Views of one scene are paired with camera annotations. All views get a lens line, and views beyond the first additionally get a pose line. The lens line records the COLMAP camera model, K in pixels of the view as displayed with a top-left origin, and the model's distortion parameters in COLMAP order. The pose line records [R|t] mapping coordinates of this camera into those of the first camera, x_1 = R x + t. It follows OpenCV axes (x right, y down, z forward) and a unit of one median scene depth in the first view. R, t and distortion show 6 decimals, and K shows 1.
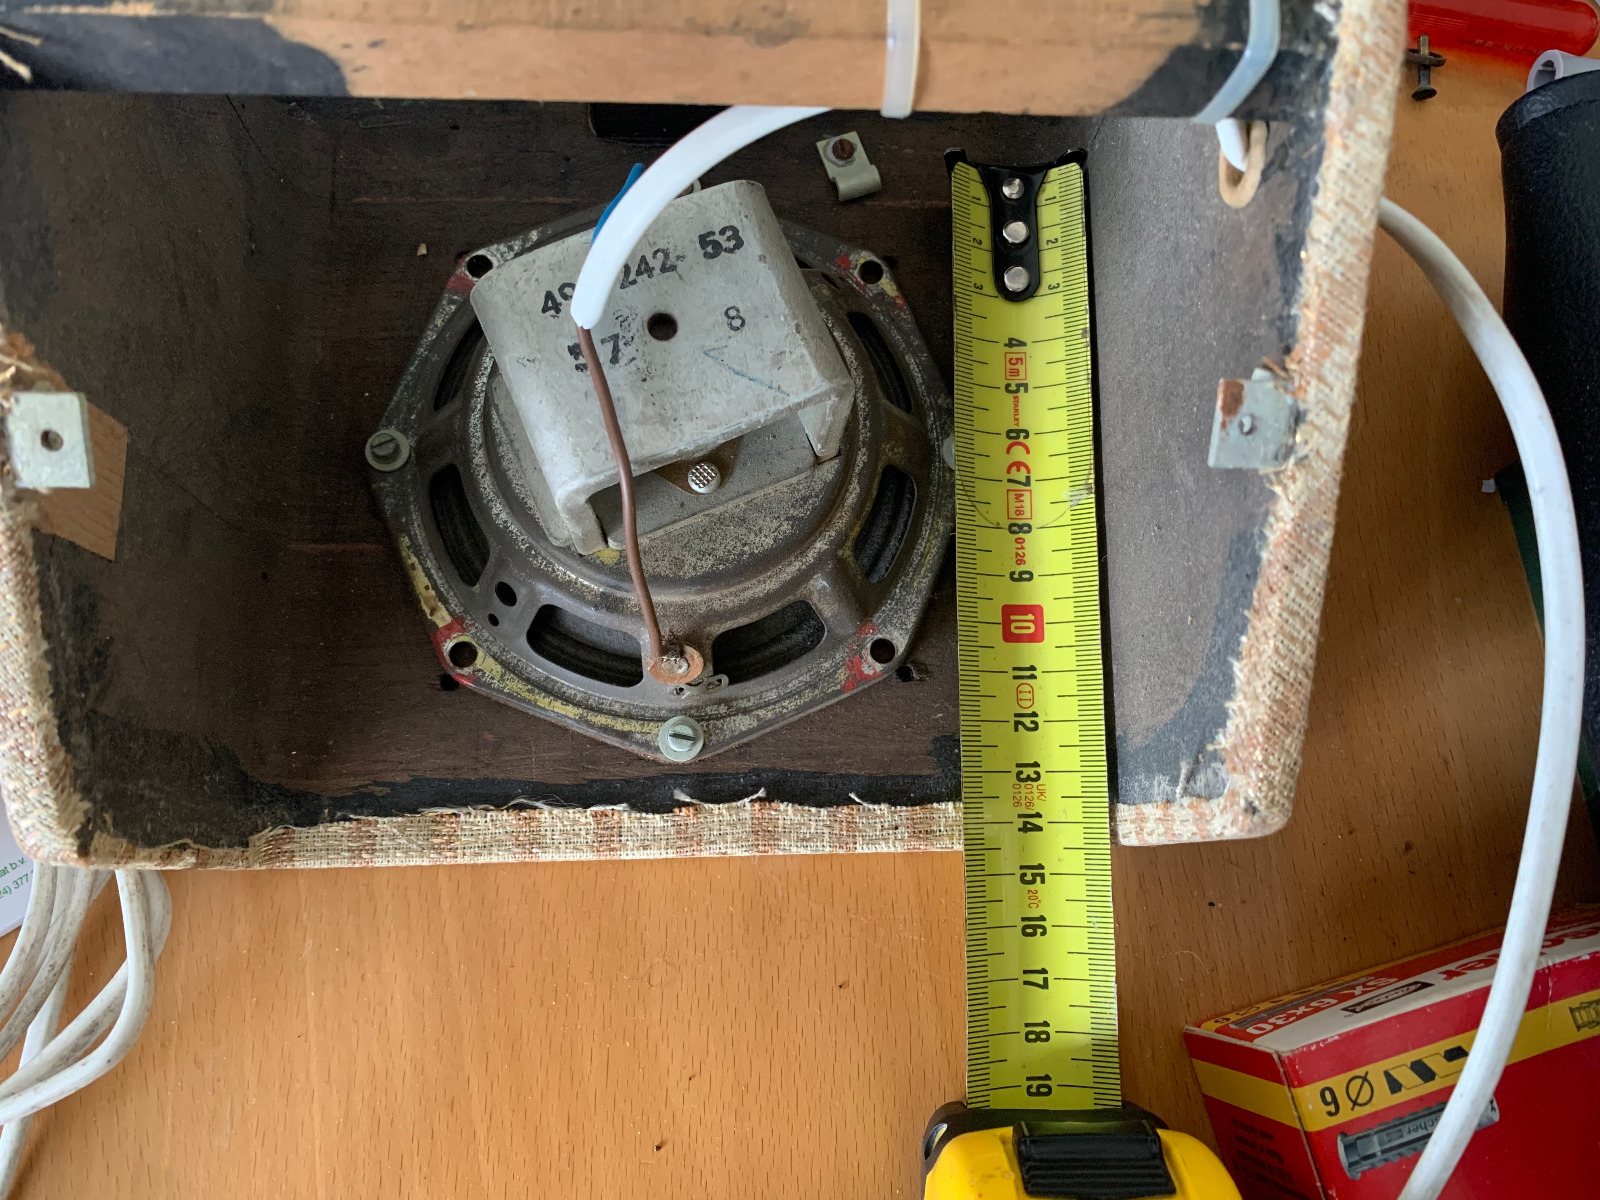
lens RADIAL K [[1321.7, 0, 800.0], [0, 1321.7, 600.0], [0, 0, 1]] dist [0.123044, -0.292006]
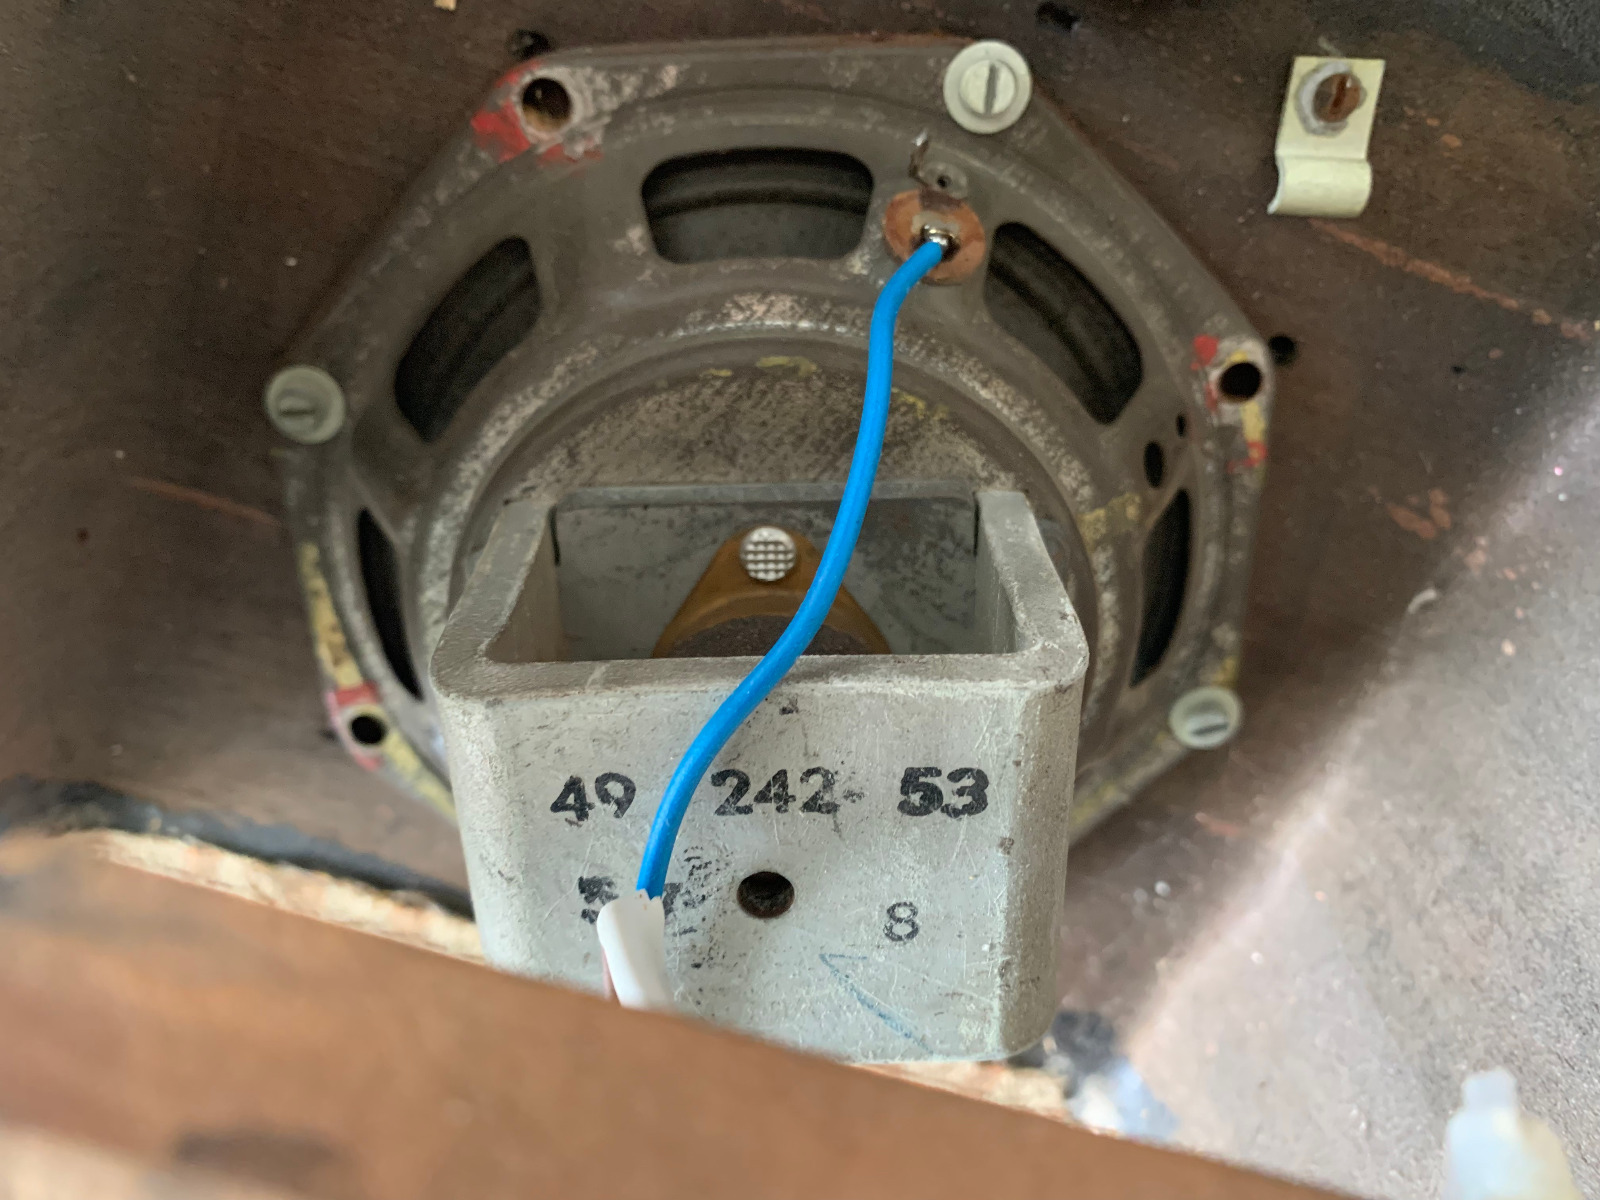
lens RADIAL K [[1321.7, 0, 800.0], [0, 1321.7, 600.0], [0, 0, 1]] dist [0.123044, -0.292006]
pose [[0.925026, 0.356410, 0.131527, -0.196709], [-0.355783, 0.691318, 0.628886, -0.603616], [0.133214, -0.628530, 0.766292, 0.666978]]
